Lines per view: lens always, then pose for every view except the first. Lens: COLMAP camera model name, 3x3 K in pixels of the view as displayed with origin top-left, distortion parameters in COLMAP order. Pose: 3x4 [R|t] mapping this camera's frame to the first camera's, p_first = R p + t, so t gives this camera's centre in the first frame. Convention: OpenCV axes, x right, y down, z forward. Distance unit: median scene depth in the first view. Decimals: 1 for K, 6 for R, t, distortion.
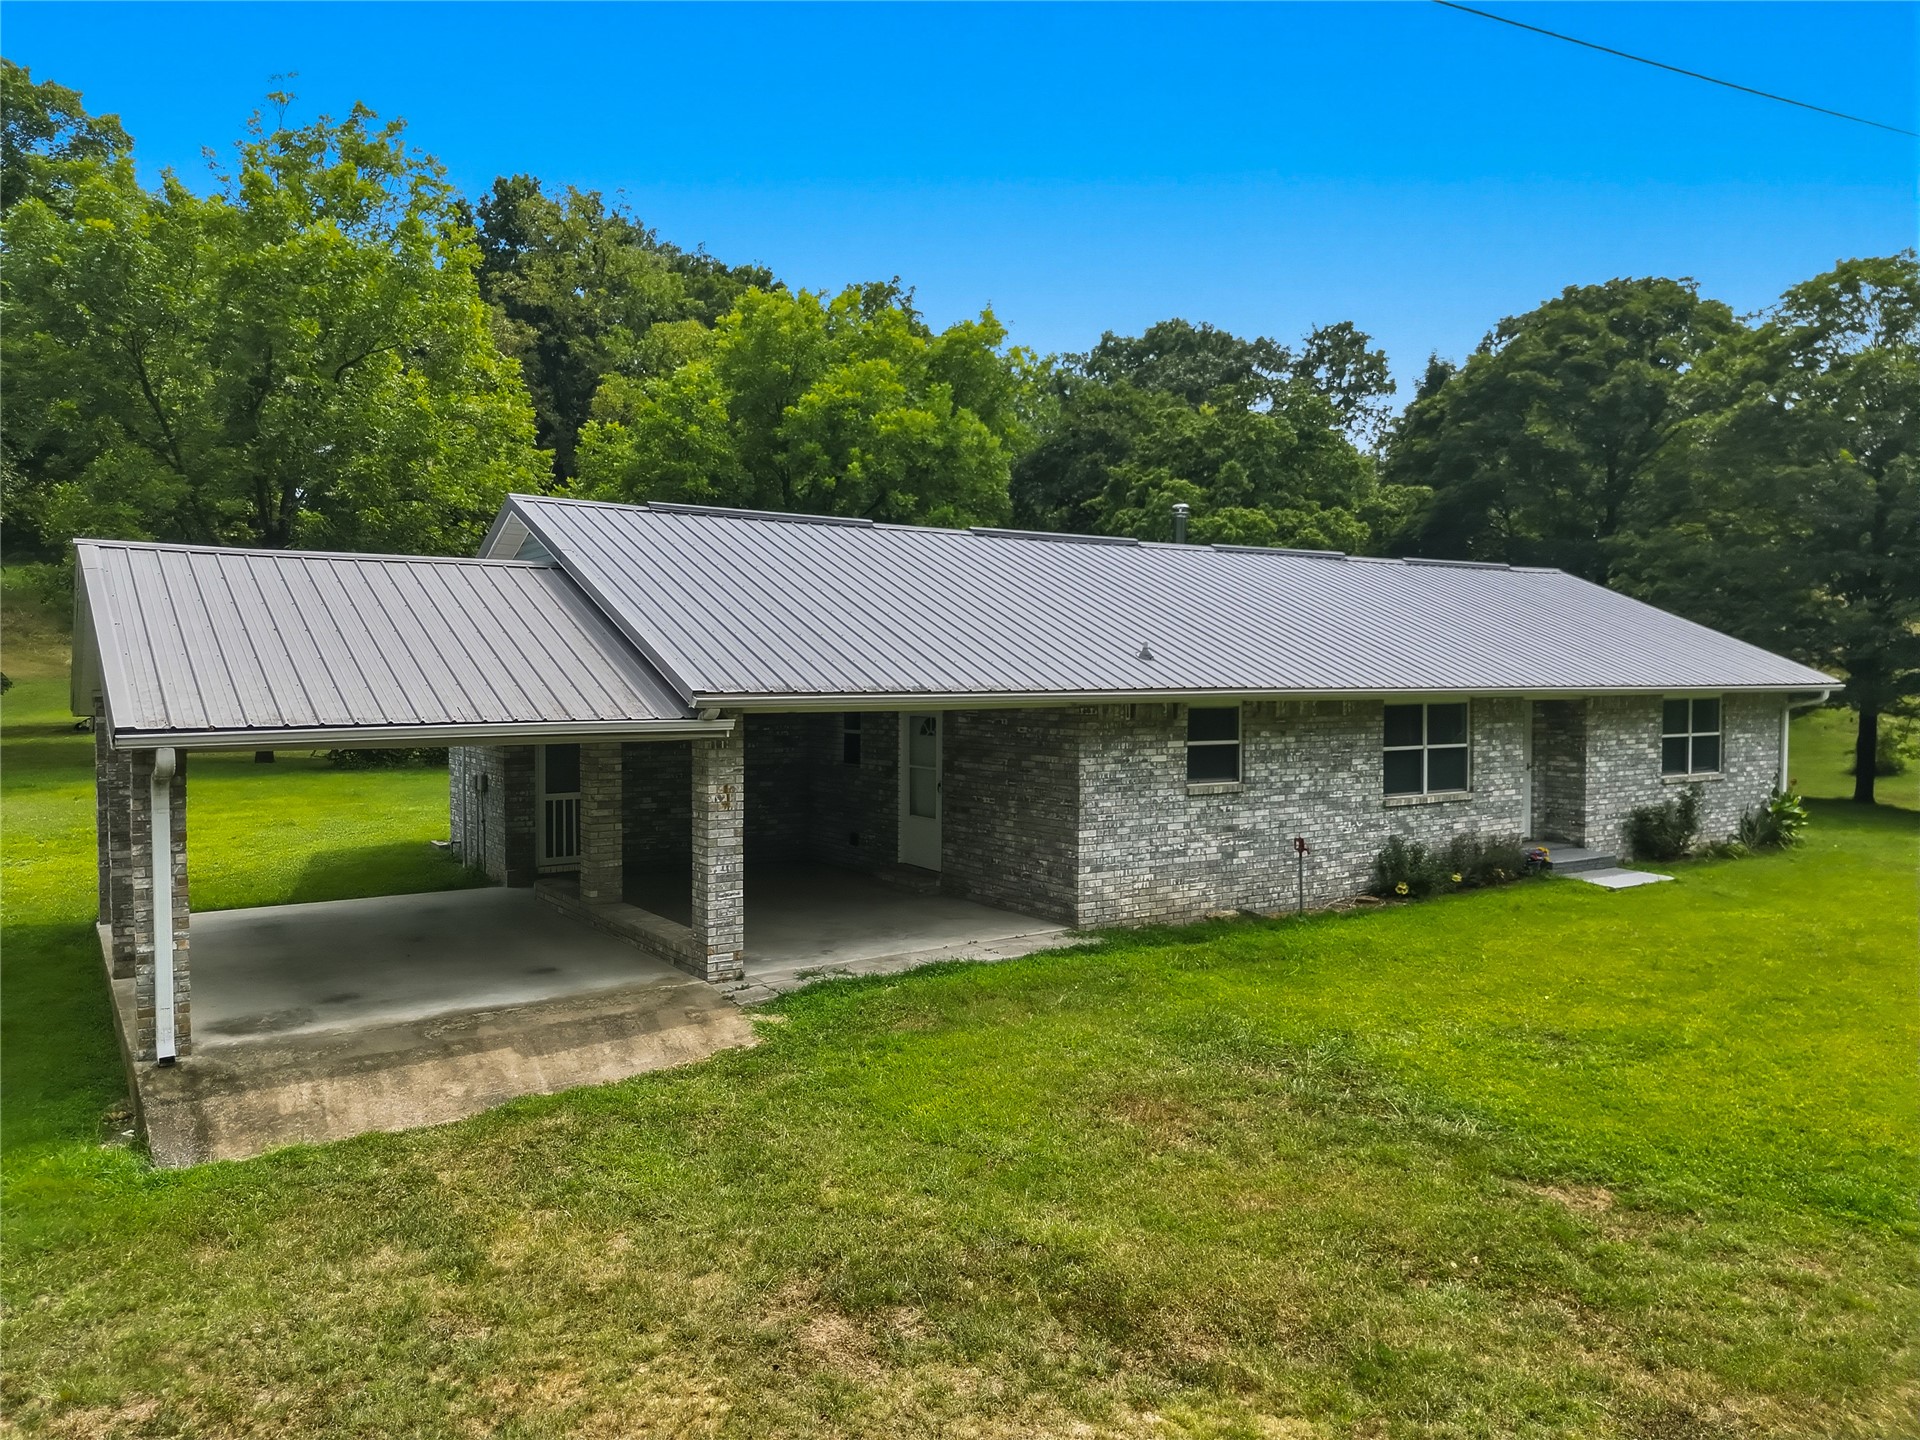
lens RADIAL K [[1351.9, 0, 955.7], [0, 1351.9, 724.0], [0, 0, 1]] dist [0.089392, -0.099411]
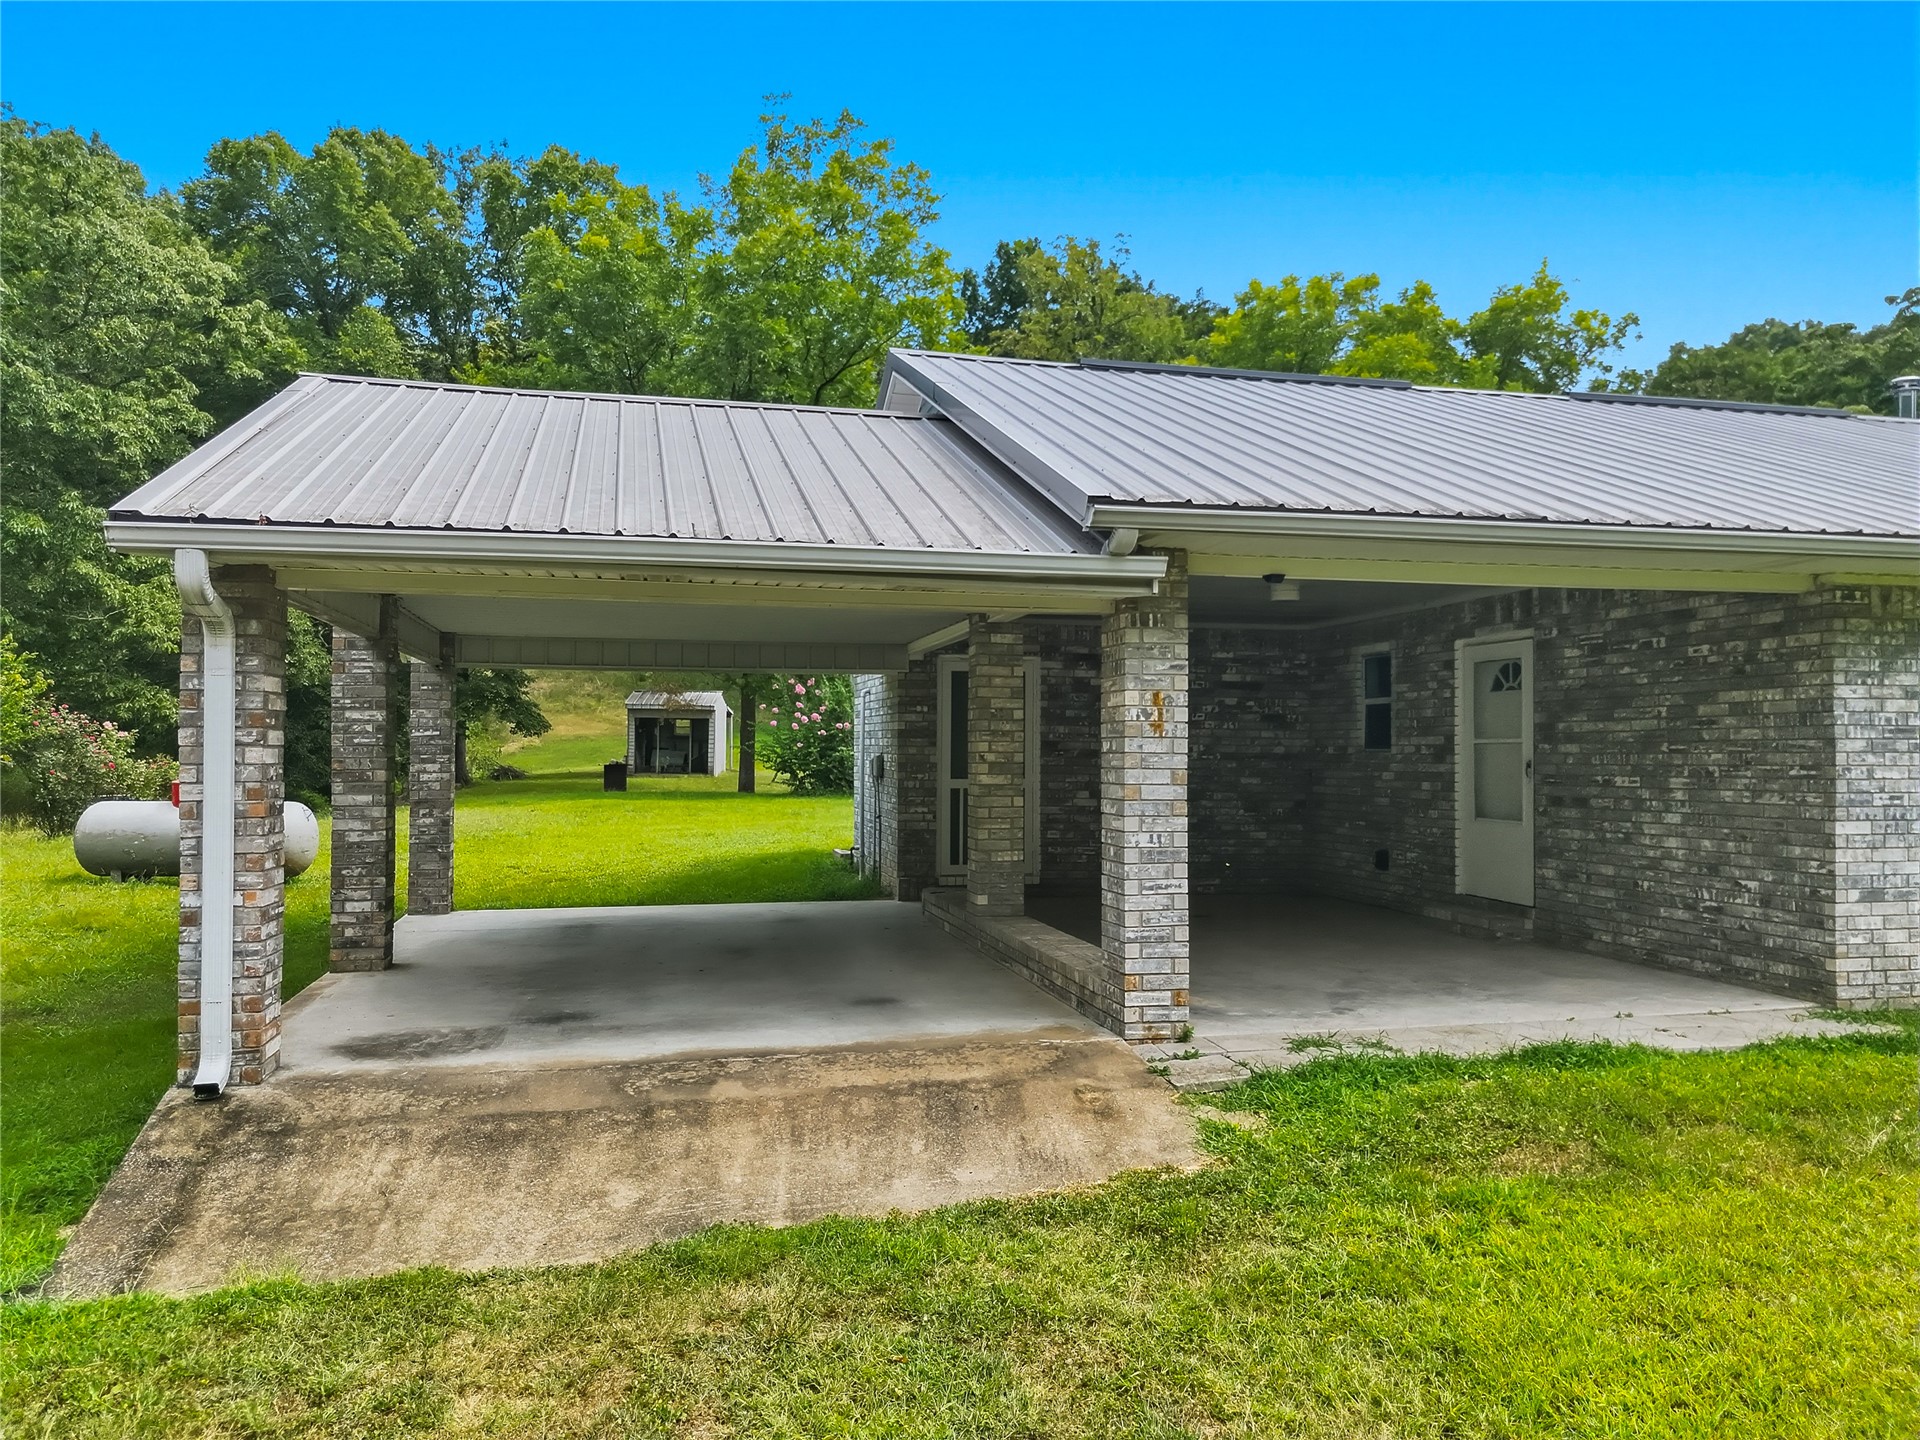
lens RADIAL K [[1351.9, 0, 955.7], [0, 1351.9, 724.0], [0, 0, 1]] dist [0.089392, -0.099411]
pose [[0.933244, -0.008297, -0.359146, -0.036499], [-0.014059, 0.998124, -0.059593, 0.077132], [0.358967, 0.060664, 0.931377, 0.363901]]
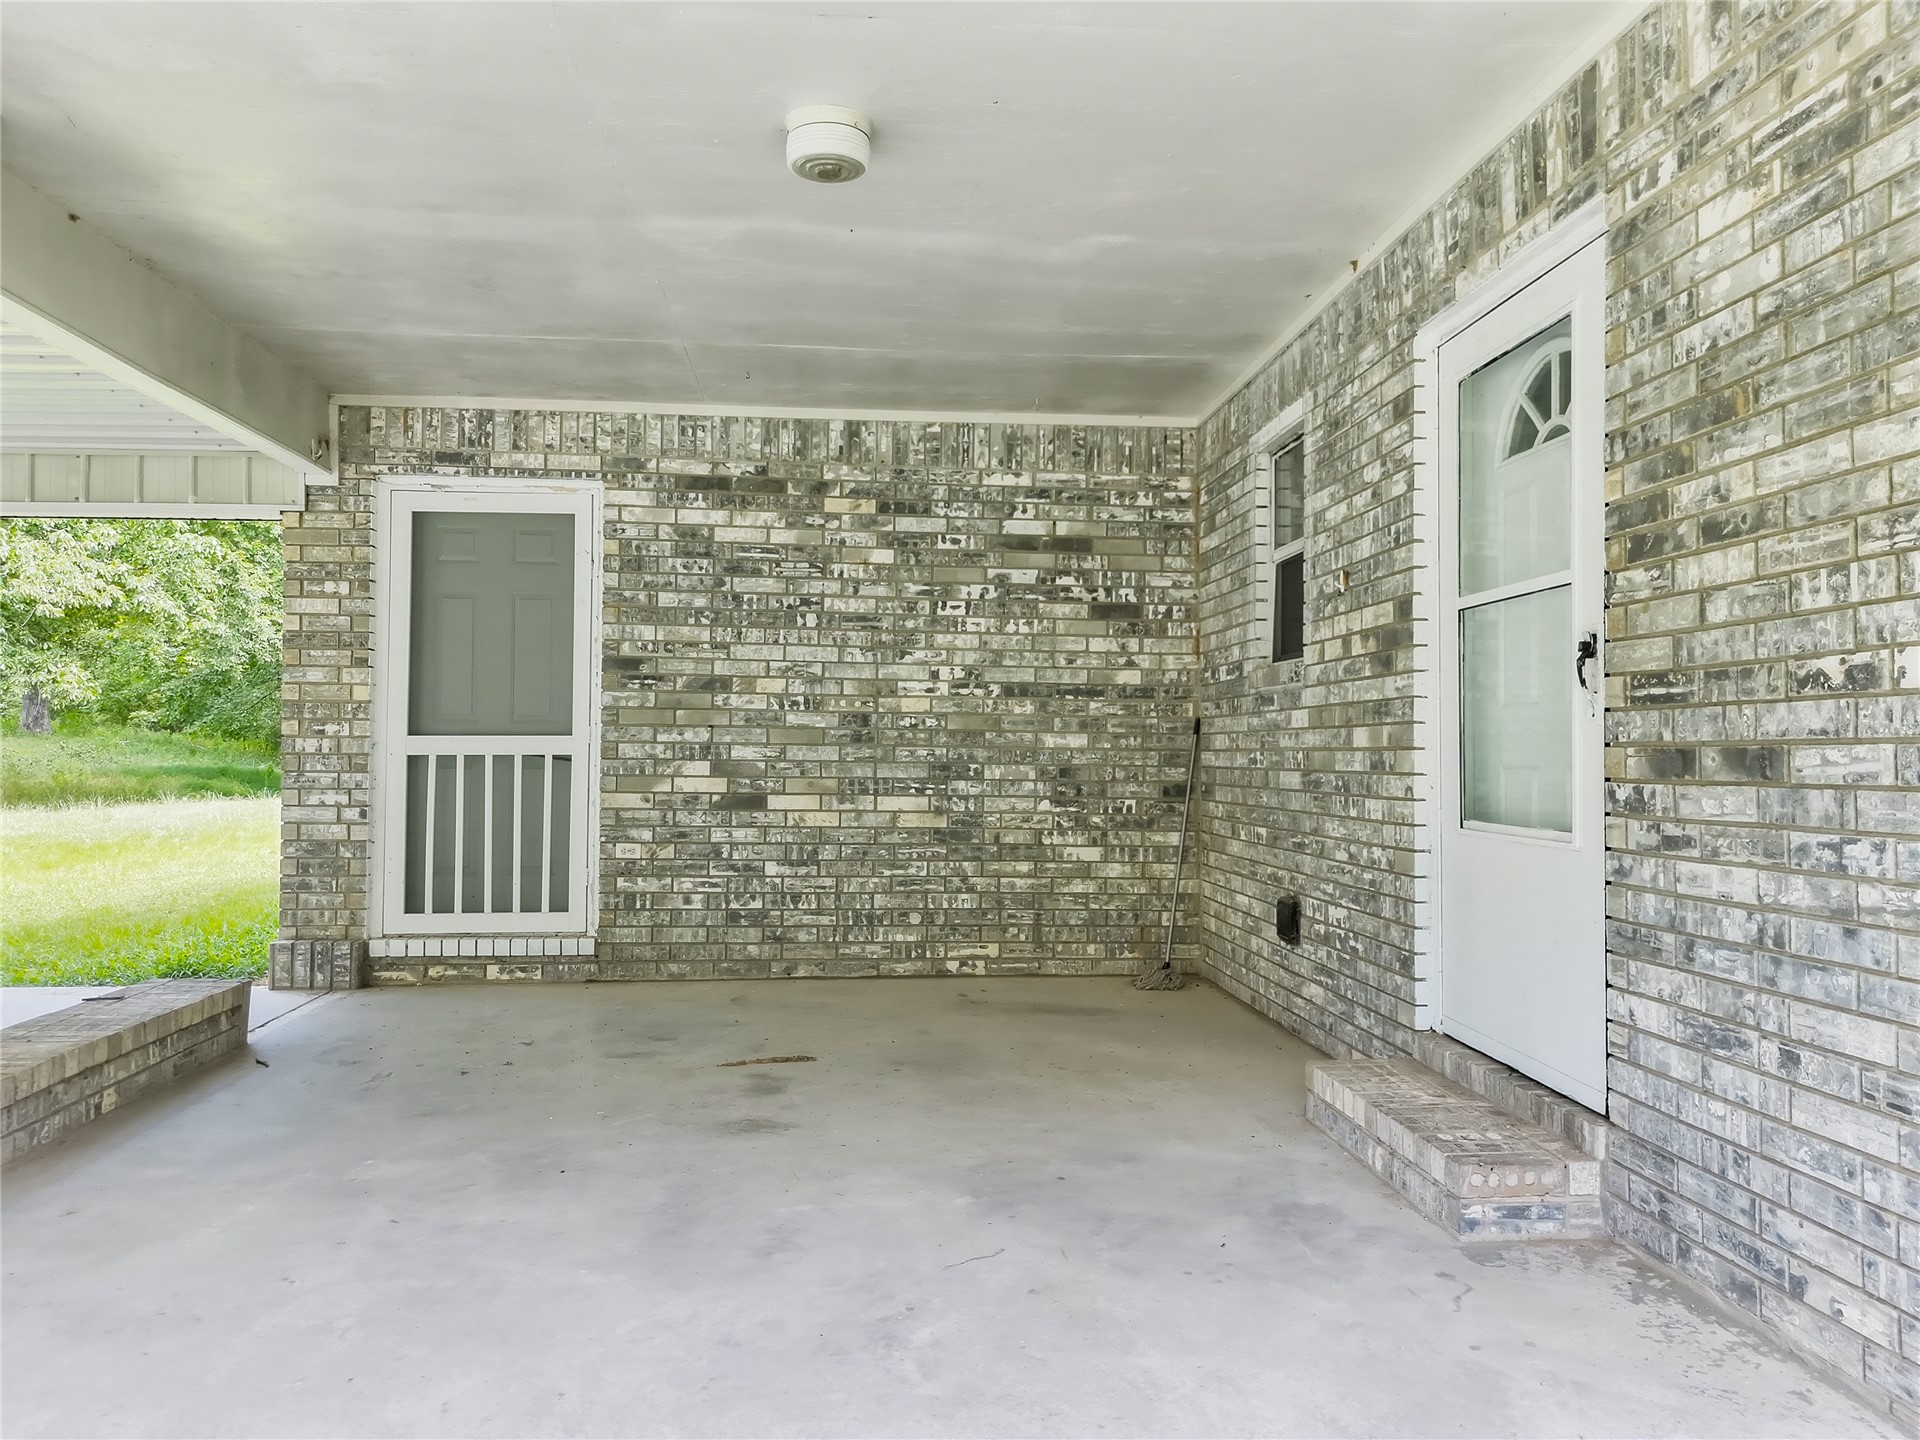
lens RADIAL K [[1351.9, 0, 955.7], [0, 1351.9, 724.0], [0, 0, 1]] dist [0.089392, -0.099411]
pose [[0.871737, -0.010895, -0.489854, 0.005036], [-0.019318, 0.998211, -0.056580, 0.077955], [0.489594, 0.058786, 0.869967, 0.903103]]
